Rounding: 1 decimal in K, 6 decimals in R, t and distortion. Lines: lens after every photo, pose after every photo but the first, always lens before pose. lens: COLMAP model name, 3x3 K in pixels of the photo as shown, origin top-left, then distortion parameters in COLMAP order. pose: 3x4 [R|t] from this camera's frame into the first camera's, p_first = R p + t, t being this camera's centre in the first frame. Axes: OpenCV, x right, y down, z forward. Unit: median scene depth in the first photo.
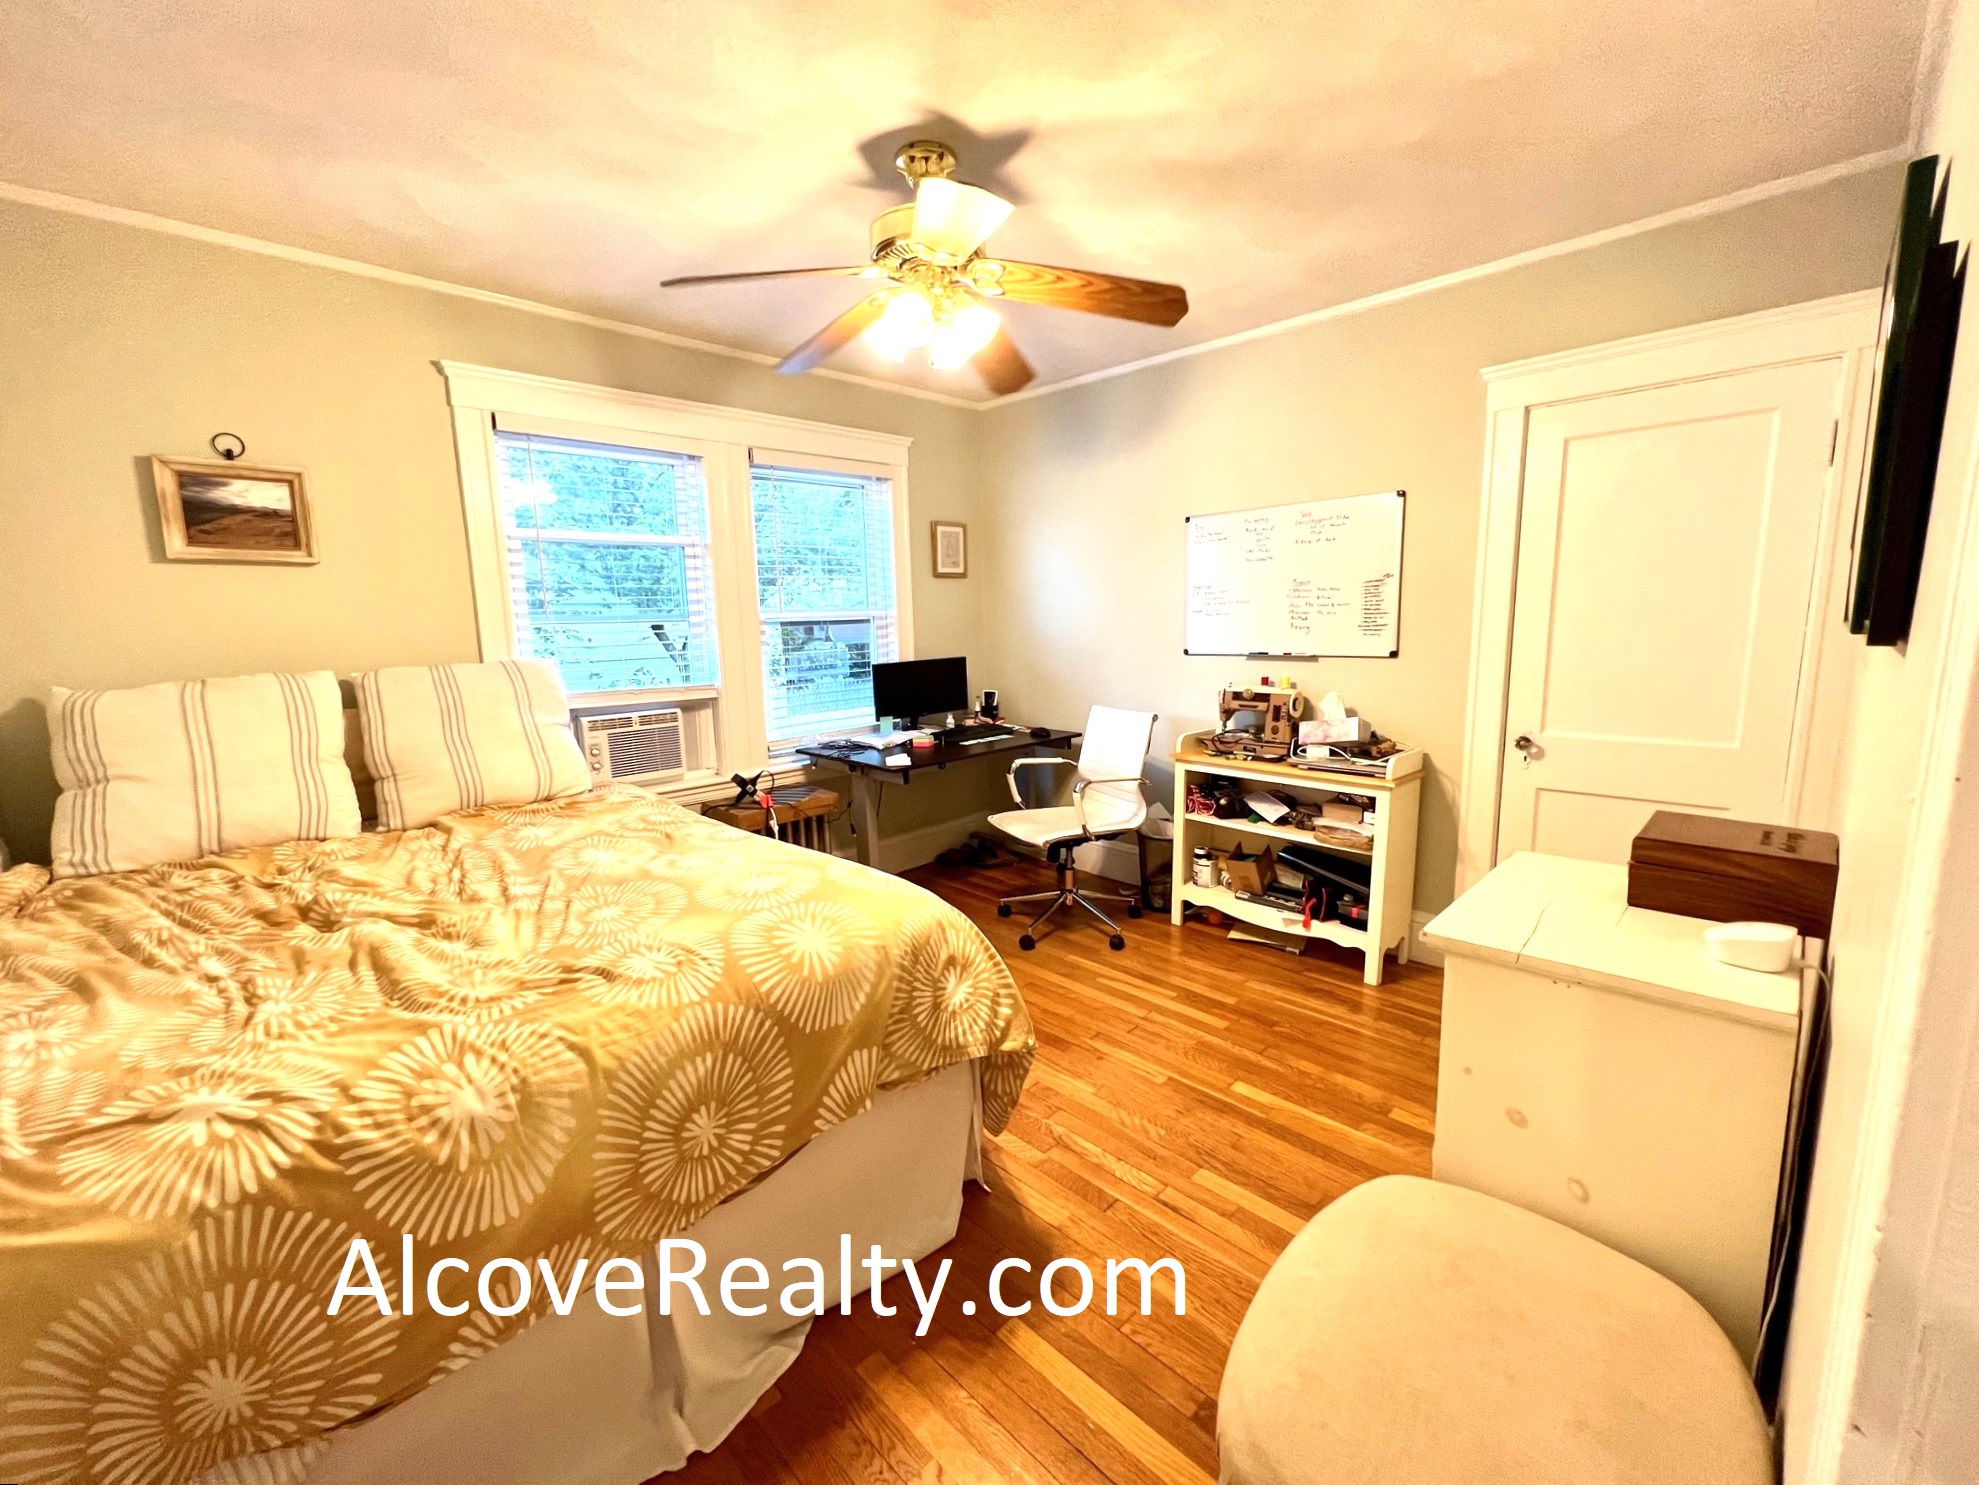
lens RADIAL K [[797.1, 0, 989.5], [0, 797.1, 742.5], [0, 0, 1]] dist [-0.000232, -0.000038]
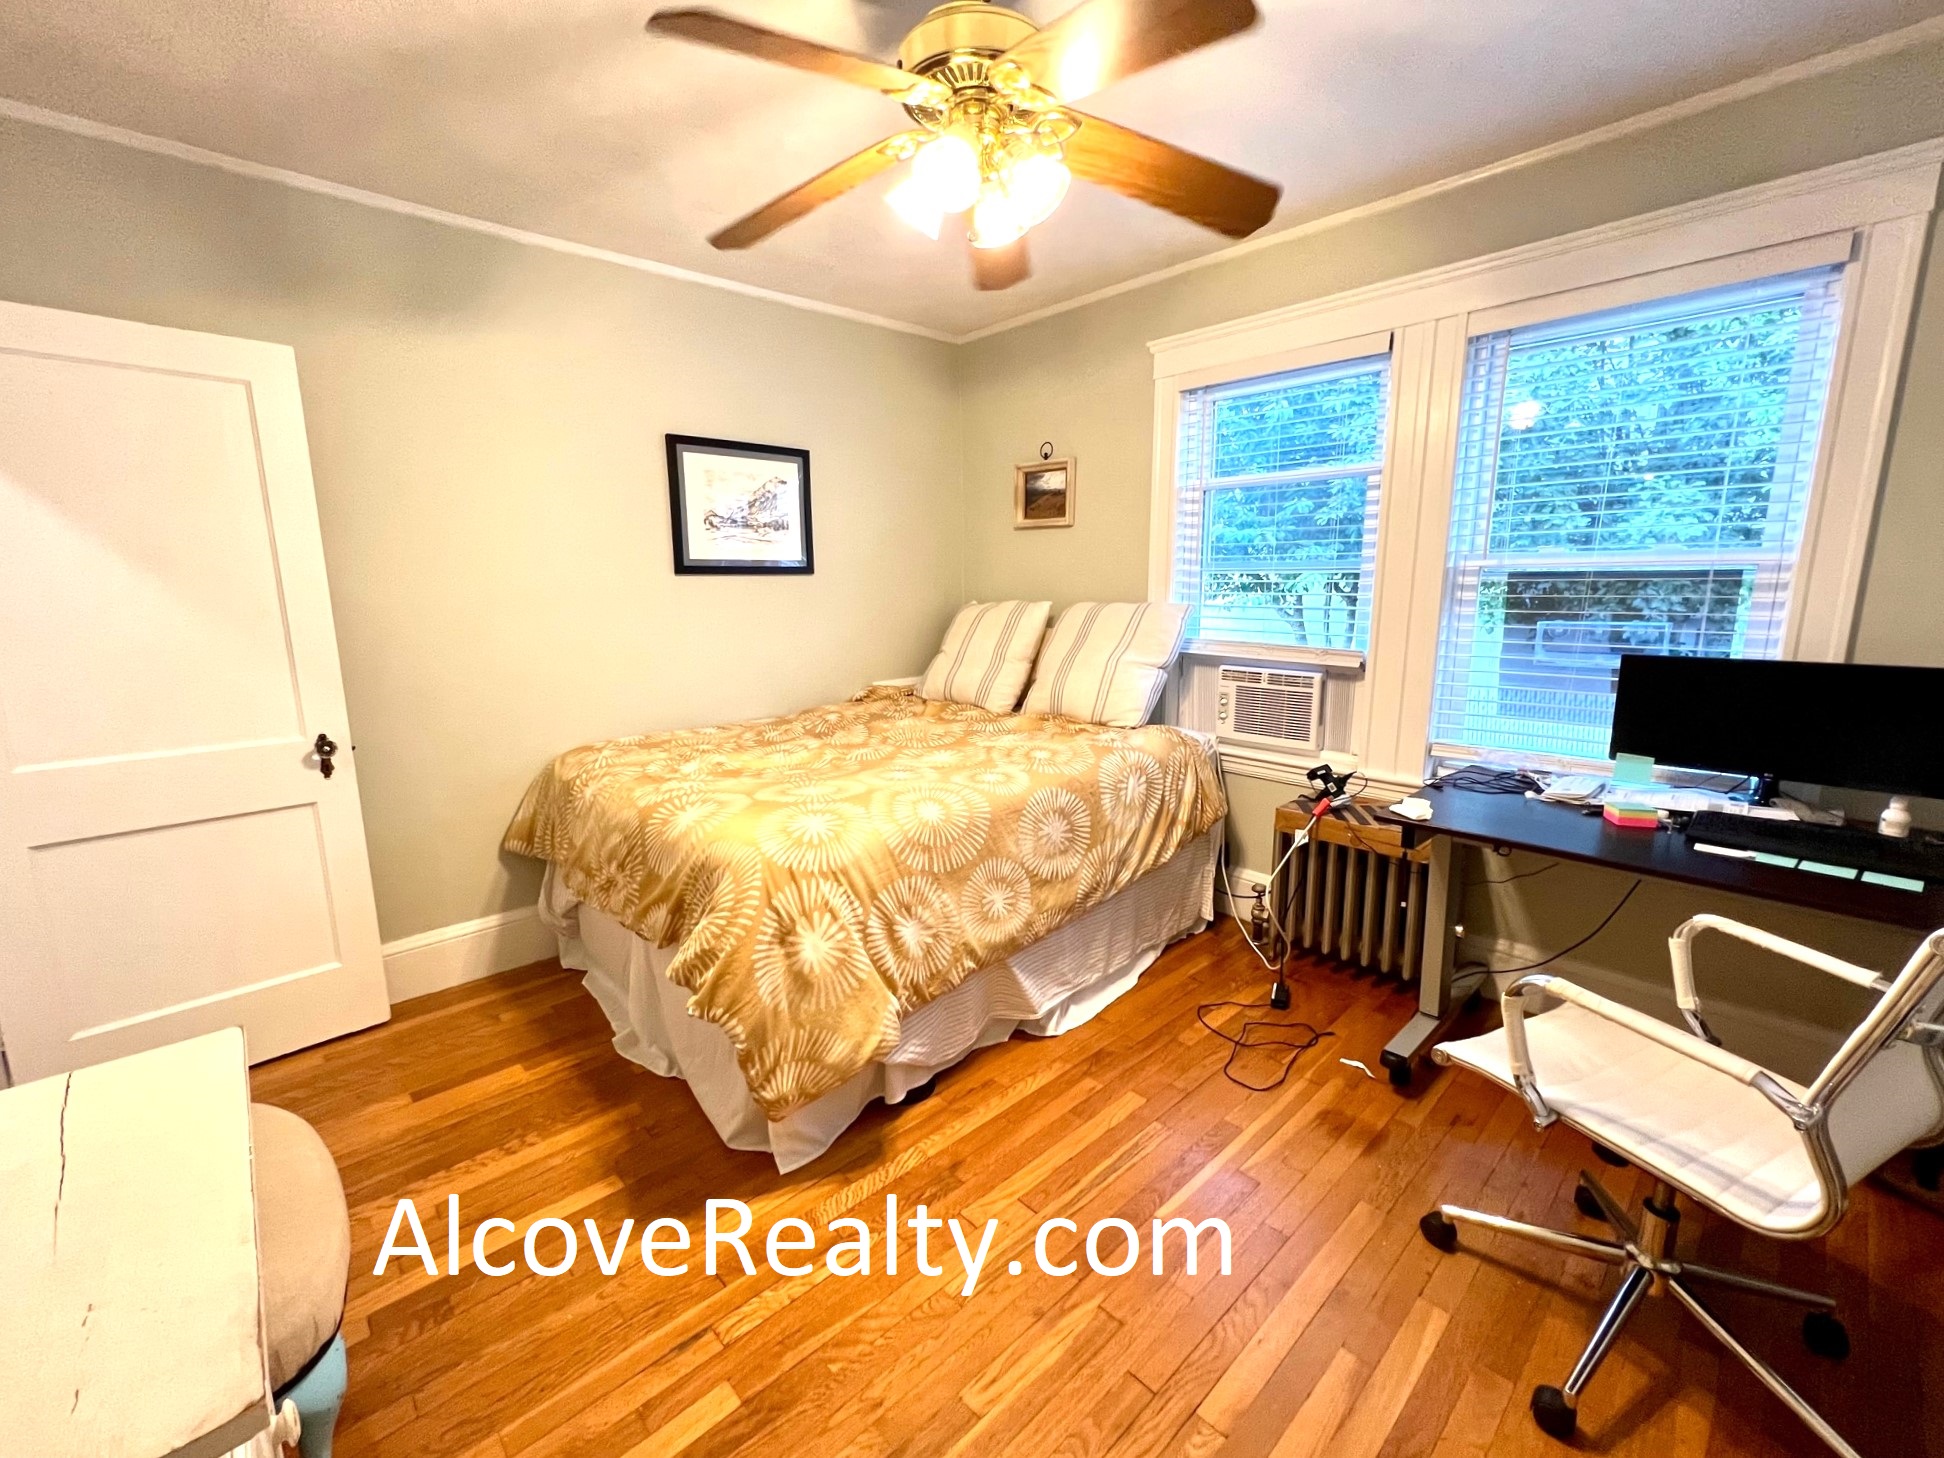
lens RADIAL K [[814.1, 0, 972.0], [0, 814.1, 729.0], [0, 0, 1]] dist [0.000238, 0.000019]
pose [[-0.028742, 0.207923, -0.977723, 0.513806], [-0.150703, 0.966045, 0.209870, -0.120329], [0.988161, 0.153377, 0.003569, 0.694586]]
